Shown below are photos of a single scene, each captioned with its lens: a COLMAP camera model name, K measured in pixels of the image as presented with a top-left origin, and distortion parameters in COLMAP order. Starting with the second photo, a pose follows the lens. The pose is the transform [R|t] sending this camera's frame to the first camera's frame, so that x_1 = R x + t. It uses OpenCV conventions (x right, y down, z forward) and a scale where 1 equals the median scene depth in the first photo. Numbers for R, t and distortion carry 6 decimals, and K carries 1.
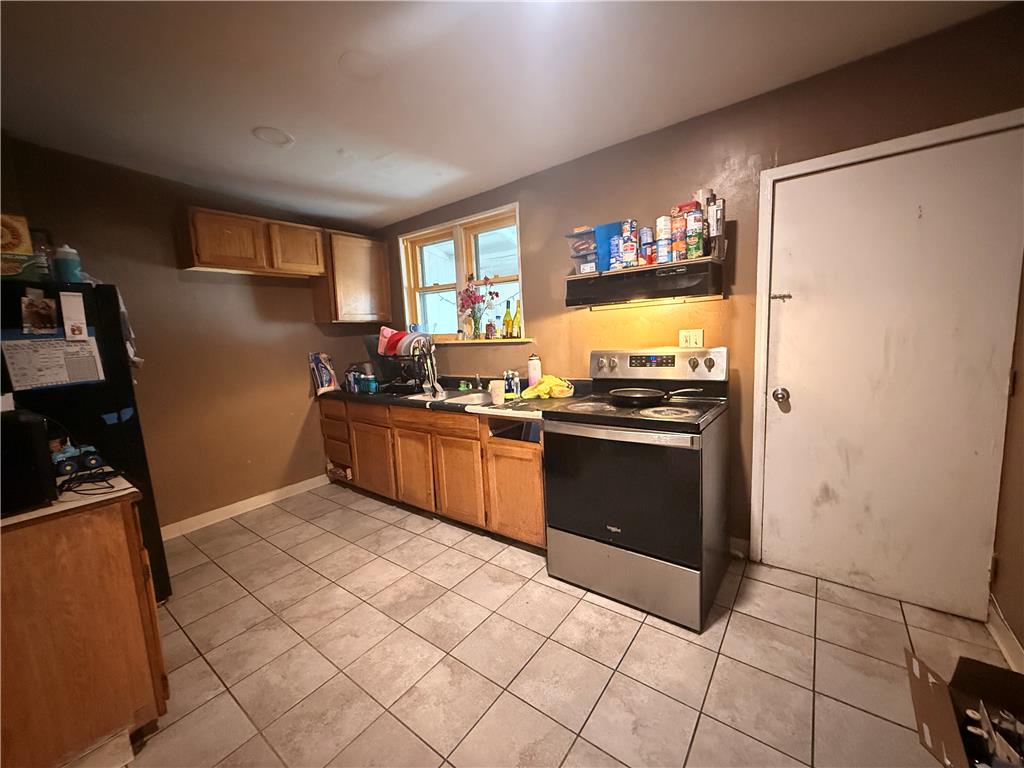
lens RADIAL K [[409.3, 0, 512.5], [0, 409.3, 383.8], [0, 0, 1]] dist [0.000564, 0.000075]
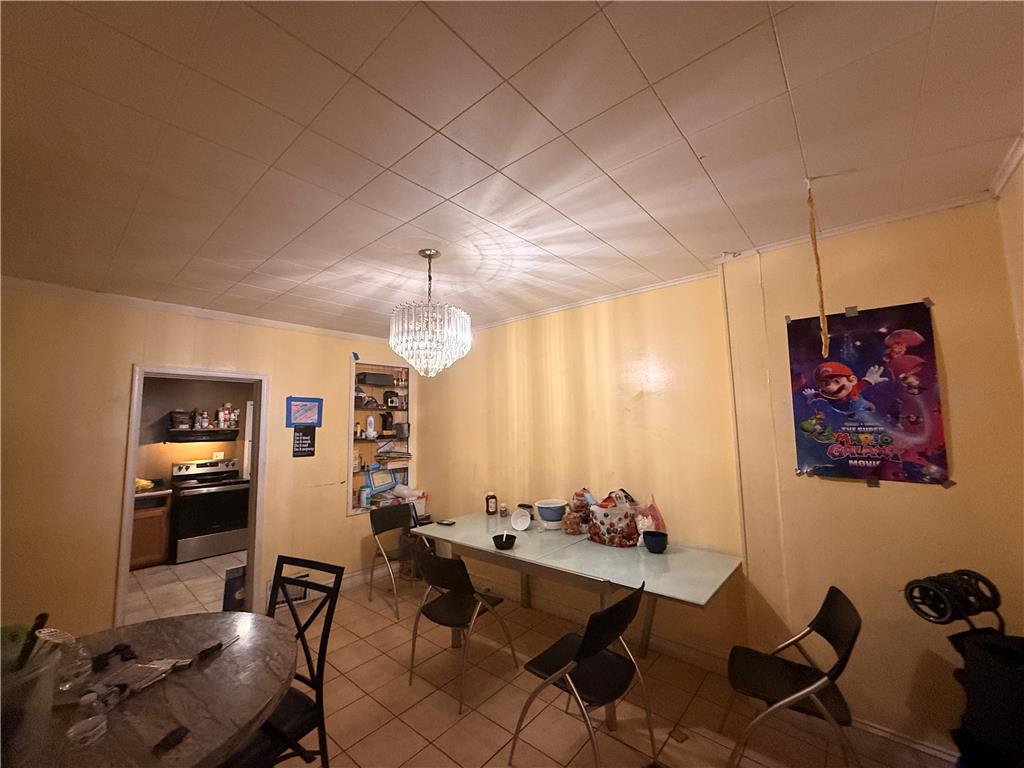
lens RADIAL K [[409.3, 0, 512.9], [0, 409.3, 383.6], [0, 0, 1]] dist [0.000564, 0.000075]
pose [[0.061466, 0.150410, 0.986711, -2.196827], [0.132804, 0.978558, -0.157441, 0.101081], [-0.989235, 0.140717, 0.040173, -1.060266]]
